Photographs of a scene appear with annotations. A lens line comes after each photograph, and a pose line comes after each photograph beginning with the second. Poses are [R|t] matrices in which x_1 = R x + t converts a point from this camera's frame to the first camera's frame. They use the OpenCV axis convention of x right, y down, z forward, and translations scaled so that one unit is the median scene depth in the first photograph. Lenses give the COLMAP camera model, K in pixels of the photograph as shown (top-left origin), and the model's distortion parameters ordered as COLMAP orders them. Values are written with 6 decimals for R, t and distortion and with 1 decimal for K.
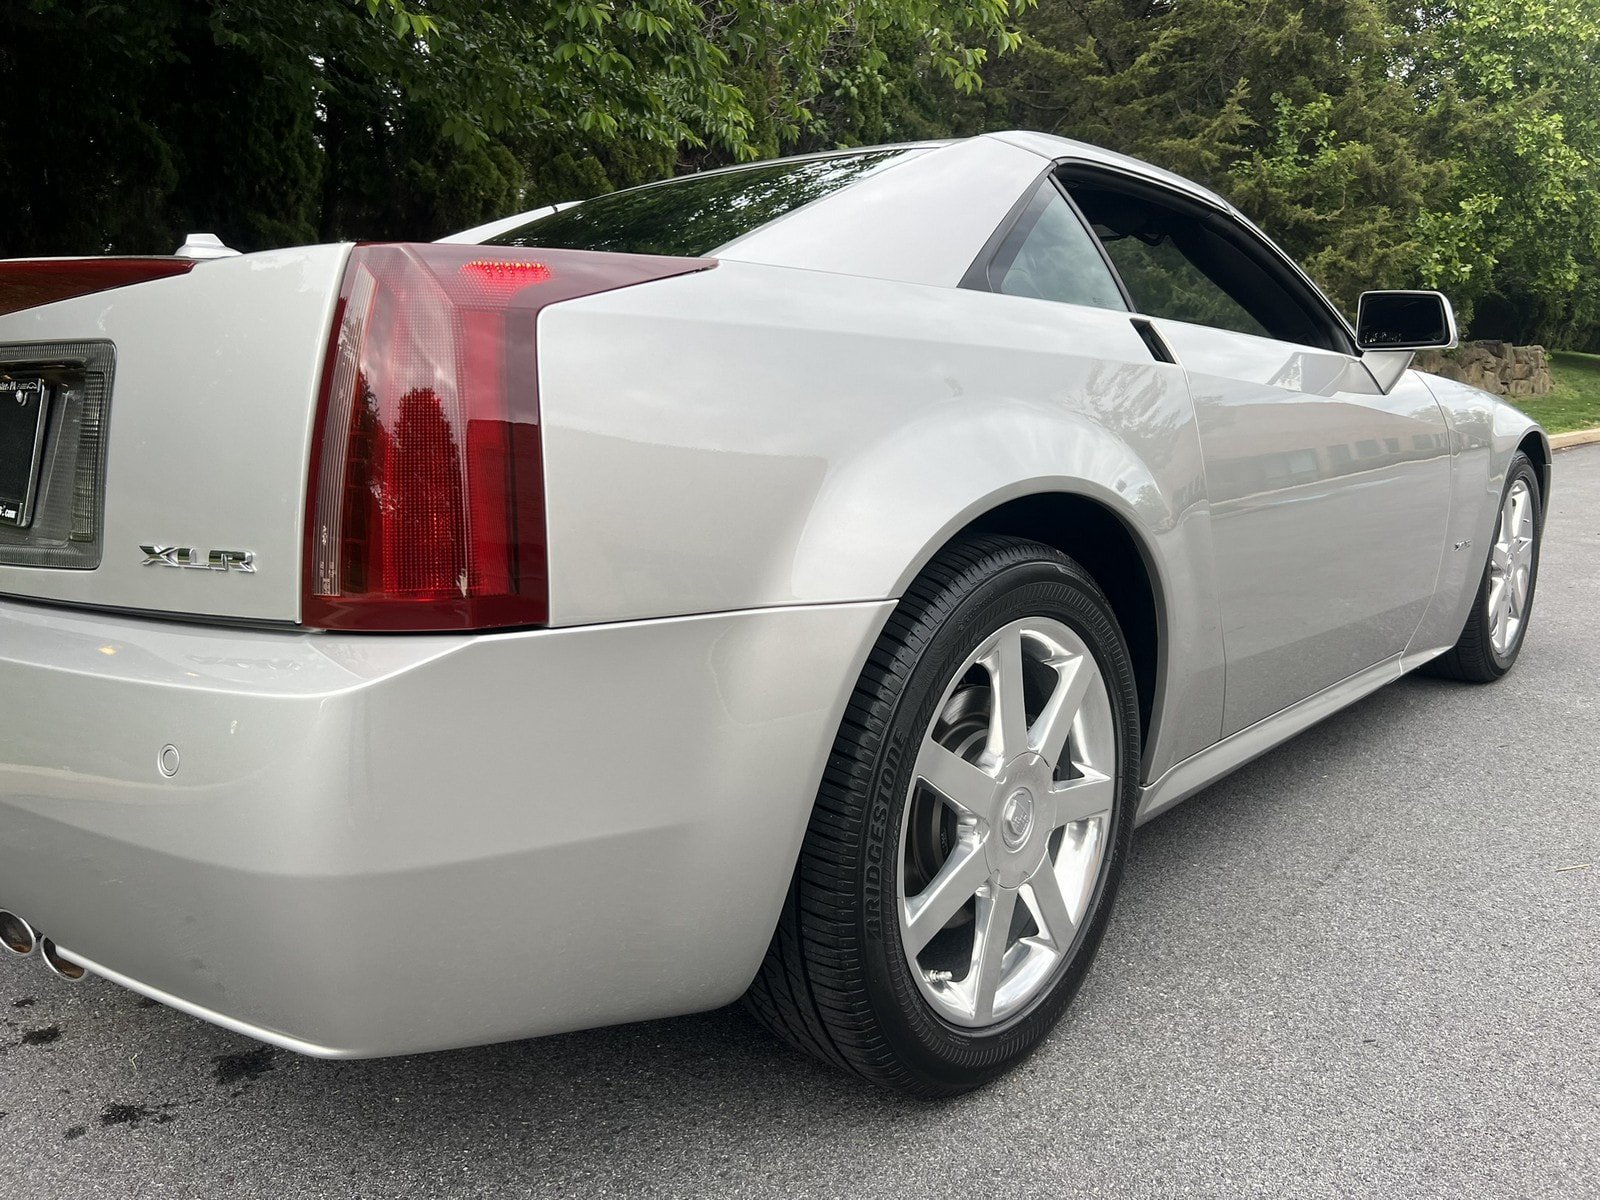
lens RADIAL K [[1197.1, 0, 792.7], [0, 1197.1, 602.1], [0, 0, 1]] dist [0.050255, -0.056420]
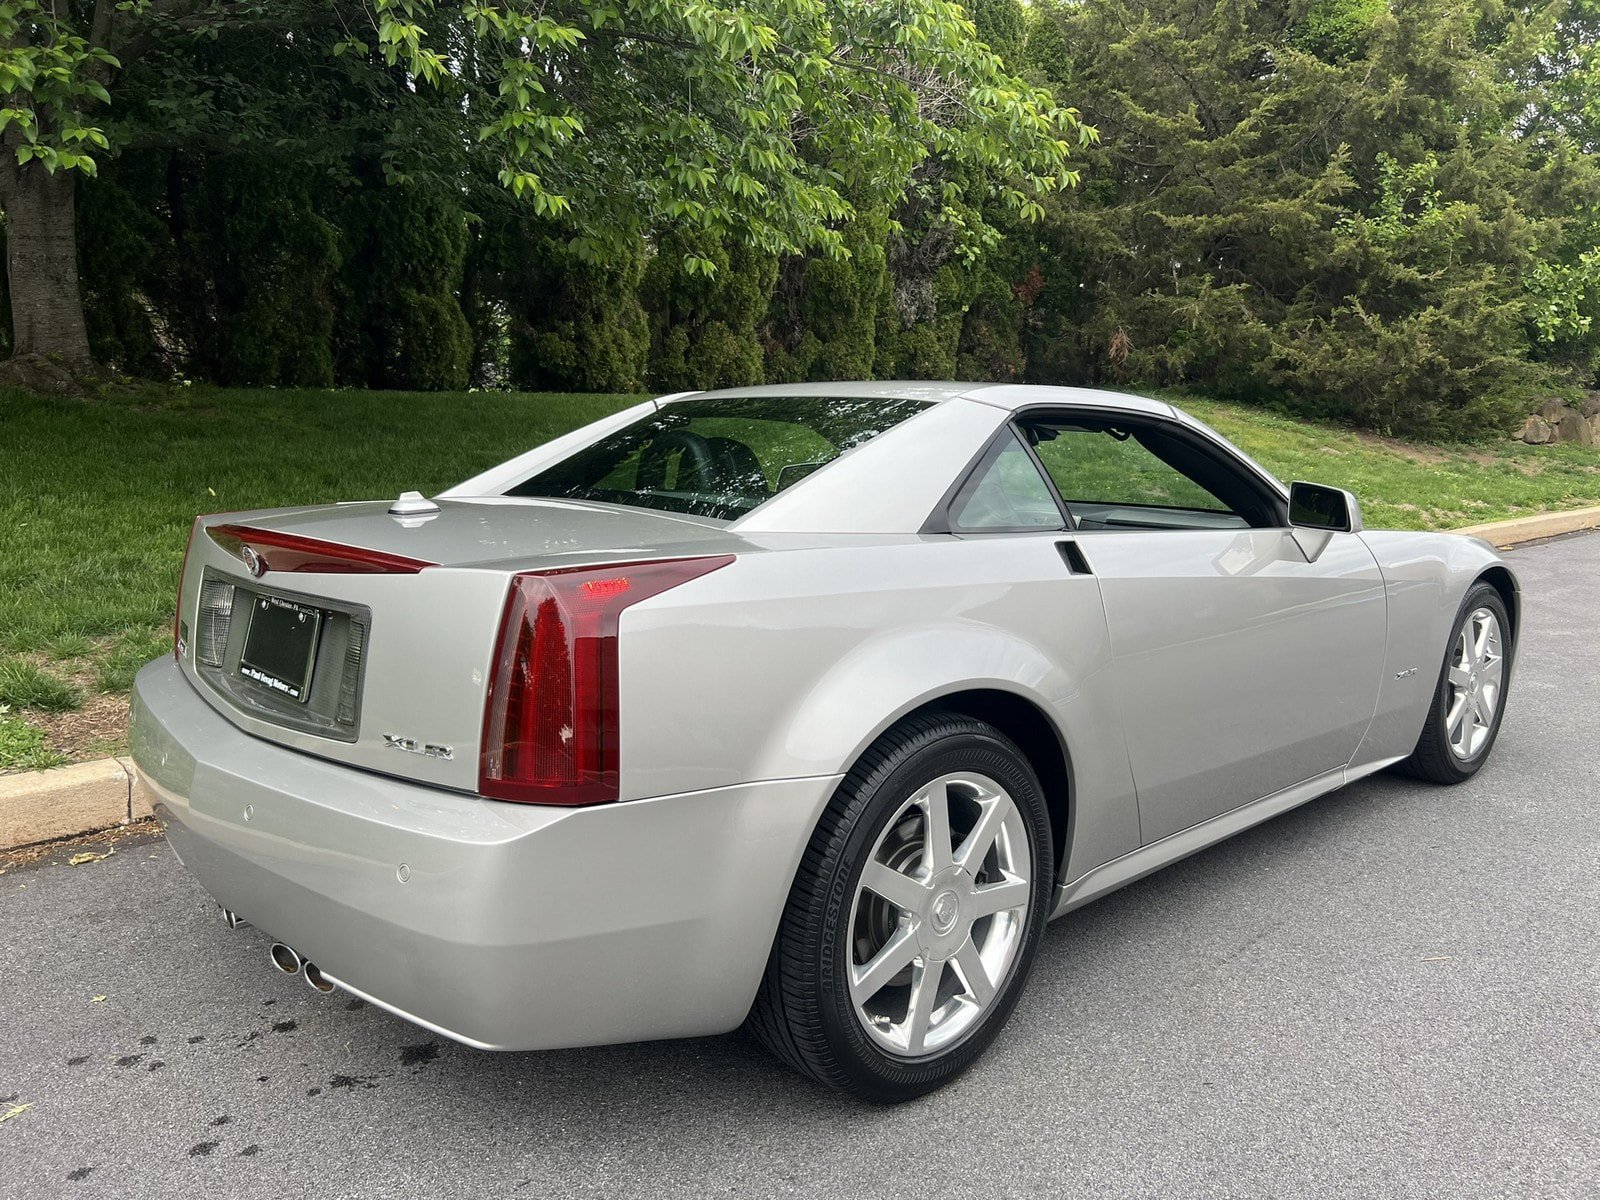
lens RADIAL K [[1197.1, 0, 792.7], [0, 1197.1, 602.1], [0, 0, 1]] dist [0.050255, -0.056420]
pose [[0.995387, 0.023194, -0.093100, 0.070985], [-0.024913, 0.999539, -0.017344, -0.087555], [0.092655, 0.019584, 0.995506, -0.247848]]
